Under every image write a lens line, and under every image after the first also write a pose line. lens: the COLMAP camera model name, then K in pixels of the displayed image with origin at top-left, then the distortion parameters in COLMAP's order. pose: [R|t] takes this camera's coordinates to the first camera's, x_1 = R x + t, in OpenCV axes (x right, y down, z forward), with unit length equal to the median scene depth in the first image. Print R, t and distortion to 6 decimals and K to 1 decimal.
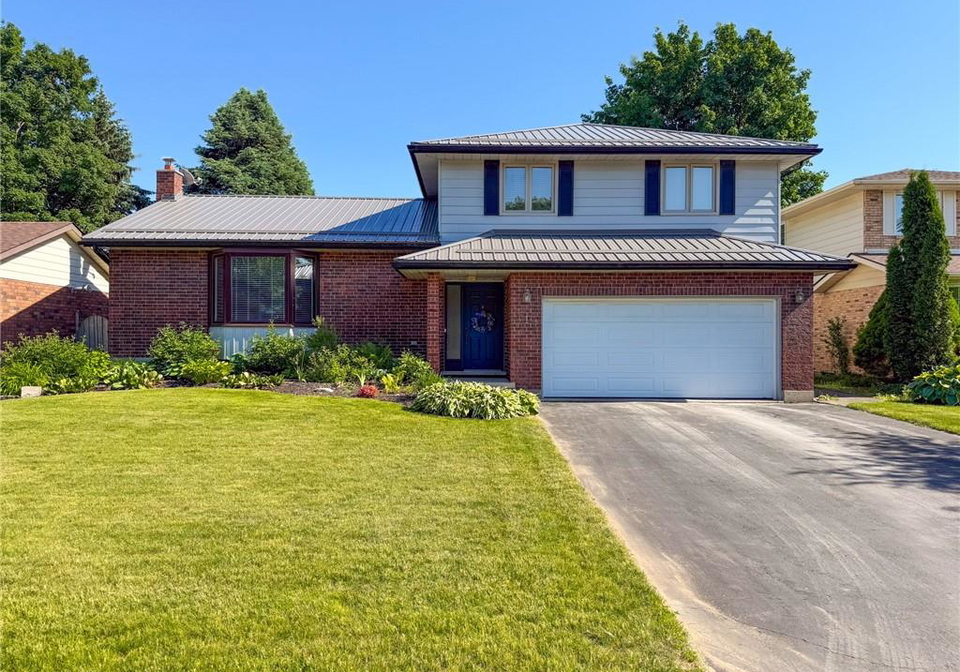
lens RADIAL K [[688.9, 0, 464.9], [0, 688.9, 339.6], [0, 0, 1]] dist [0.078456, -0.116784]
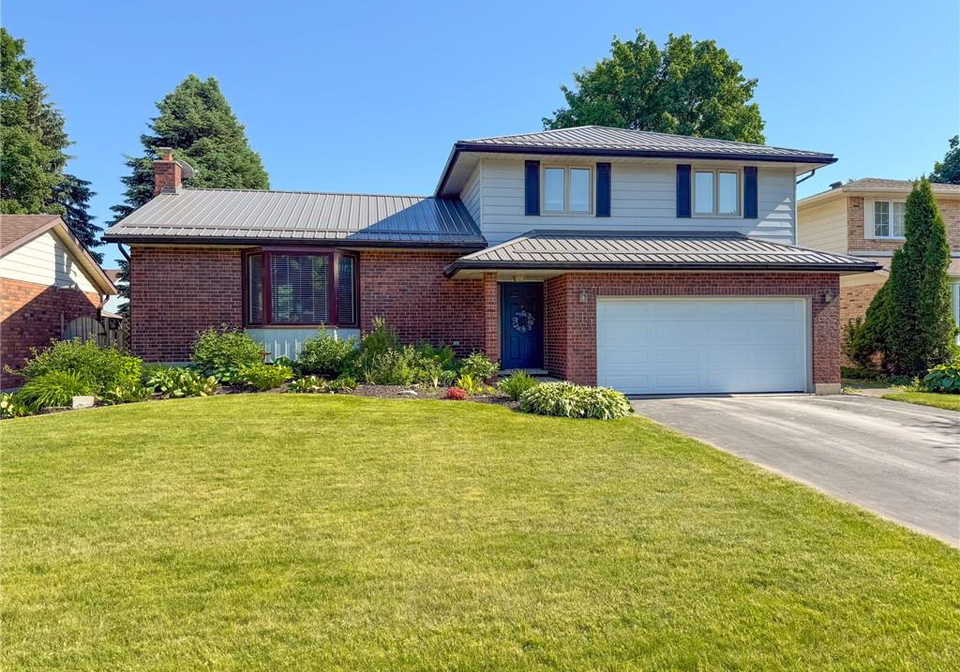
lens RADIAL K [[688.9, 0, 464.9], [0, 688.9, 339.6], [0, 0, 1]] dist [0.078456, -0.116784]
pose [[0.989336, -0.010886, 0.145243, -0.207532], [0.010227, 0.999934, 0.005283, -0.005448], [-0.145290, -0.003742, 0.989382, 0.017482]]
